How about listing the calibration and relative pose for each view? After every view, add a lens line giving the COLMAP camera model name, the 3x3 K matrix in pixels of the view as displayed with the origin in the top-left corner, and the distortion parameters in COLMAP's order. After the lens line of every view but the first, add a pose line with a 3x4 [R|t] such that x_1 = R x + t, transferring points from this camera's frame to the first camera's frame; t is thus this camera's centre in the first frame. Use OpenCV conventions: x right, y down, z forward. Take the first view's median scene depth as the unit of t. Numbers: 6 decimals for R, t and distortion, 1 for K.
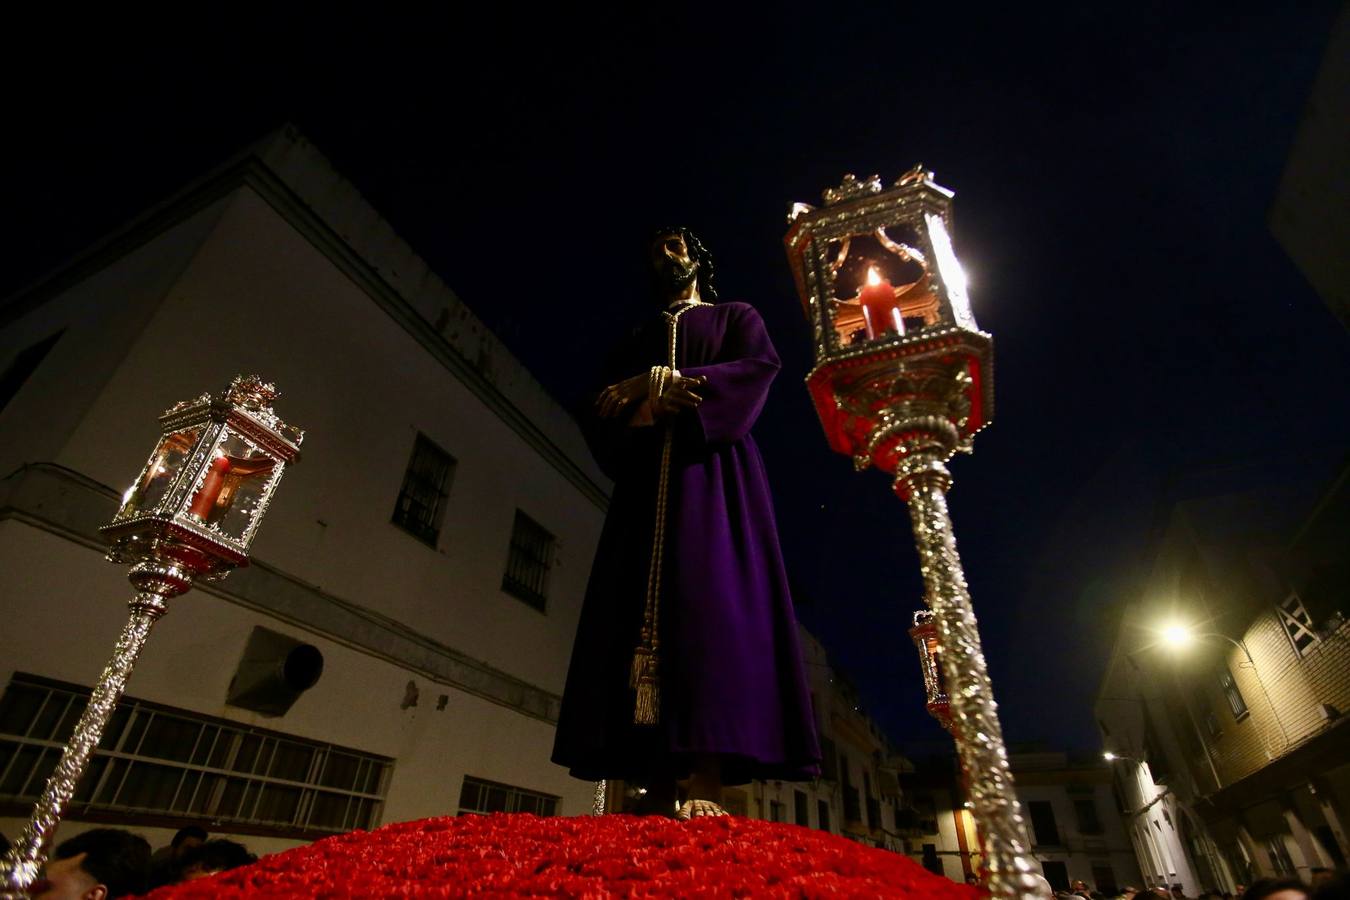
lens RADIAL K [[649.3, 0, 711.9], [0, 649.3, 487.8], [0, 0, 1]] dist [-0.000928, 0.016434]
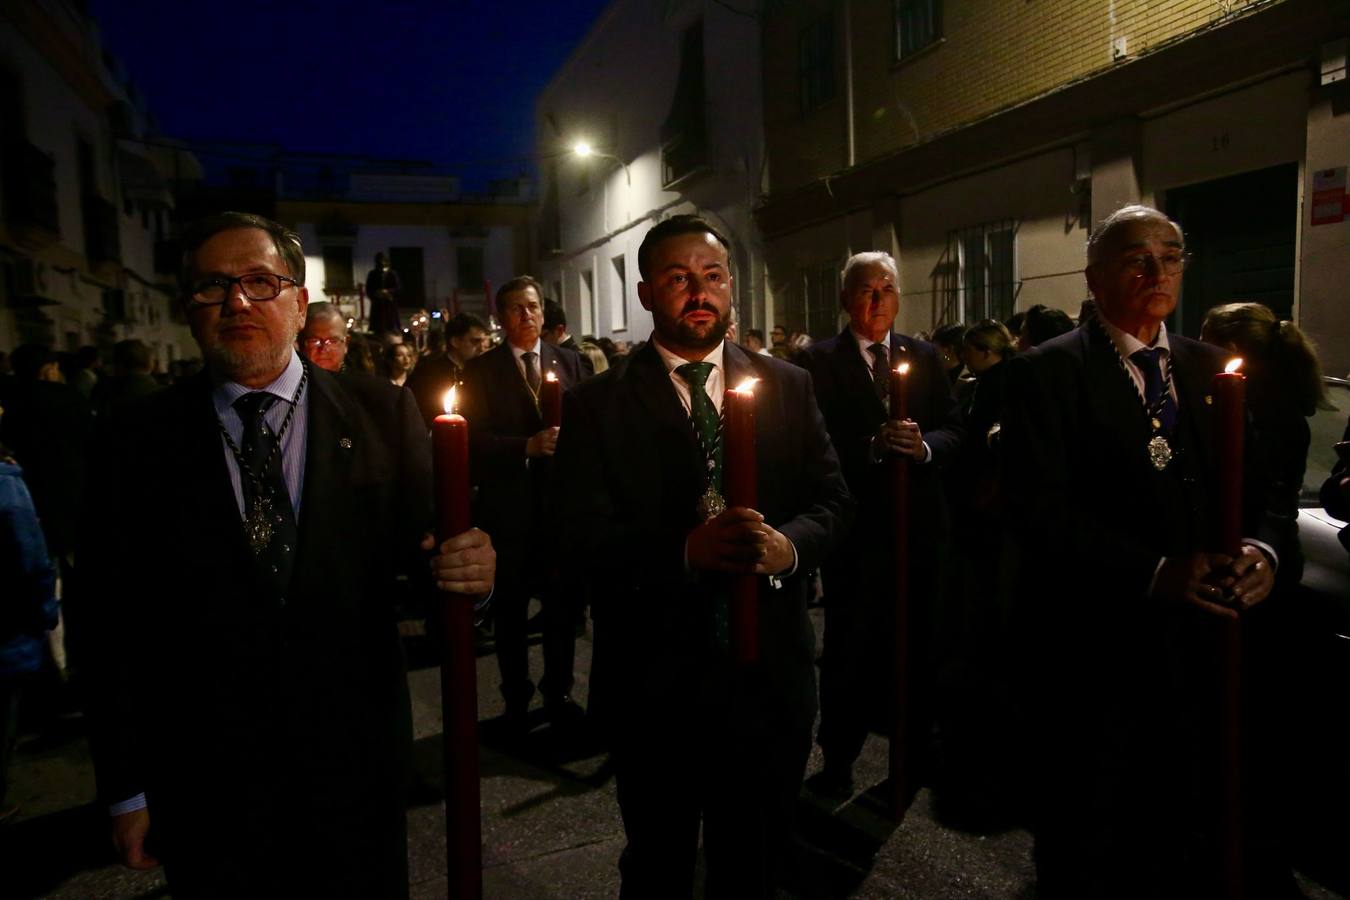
lens RADIAL K [[991.3, 0, 685.3], [0, 991.3, 465.9], [0, 0, 1]] dist [-0.082944, 0.088142]
pose [[0.740914, -0.099775, 0.664147, 0.114548], [-0.318434, 0.818488, 0.478203, 0.244974], [-0.591309, -0.565794, 0.574657, 0.381900]]
